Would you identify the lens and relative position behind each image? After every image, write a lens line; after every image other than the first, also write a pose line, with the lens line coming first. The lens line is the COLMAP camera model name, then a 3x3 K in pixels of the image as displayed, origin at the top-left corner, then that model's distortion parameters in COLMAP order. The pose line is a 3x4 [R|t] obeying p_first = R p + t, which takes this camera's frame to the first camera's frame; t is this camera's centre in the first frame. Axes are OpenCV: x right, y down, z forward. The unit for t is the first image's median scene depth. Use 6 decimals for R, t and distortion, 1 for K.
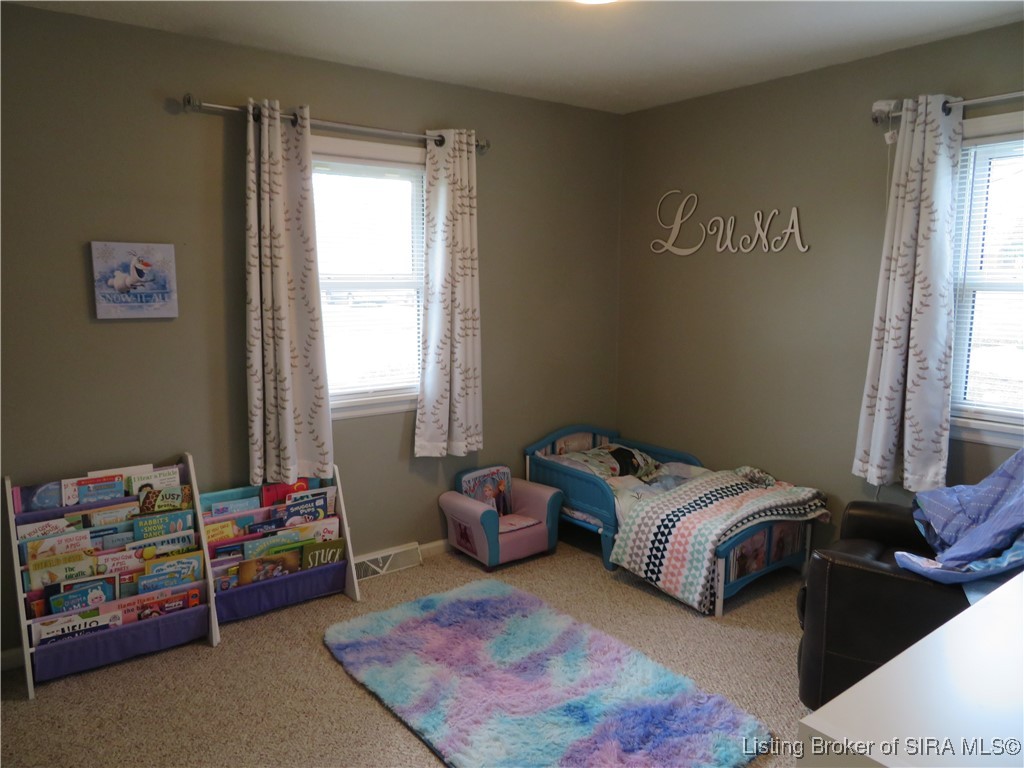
lens RADIAL K [[731.7, 0, 511.4], [0, 731.7, 384.5], [0, 0, 1]] dist [-0.007112, -0.002464]
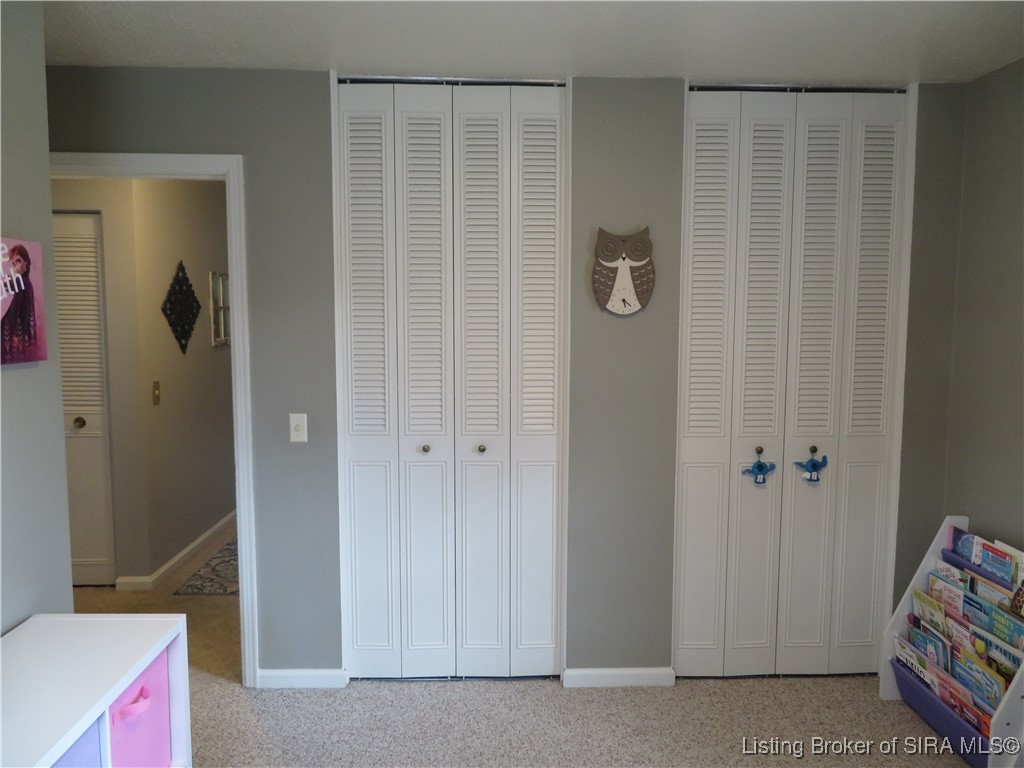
lens RADIAL K [[731.7, 0, 511.8], [0, 731.7, 382.3], [0, 0, 1]] dist [-0.007112, -0.002464]
pose [[-0.587469, 0.069365, -0.806268, 0.516718], [-0.129905, 0.975316, 0.178561, -0.161257], [0.798752, 0.209637, -0.563957, 0.995762]]
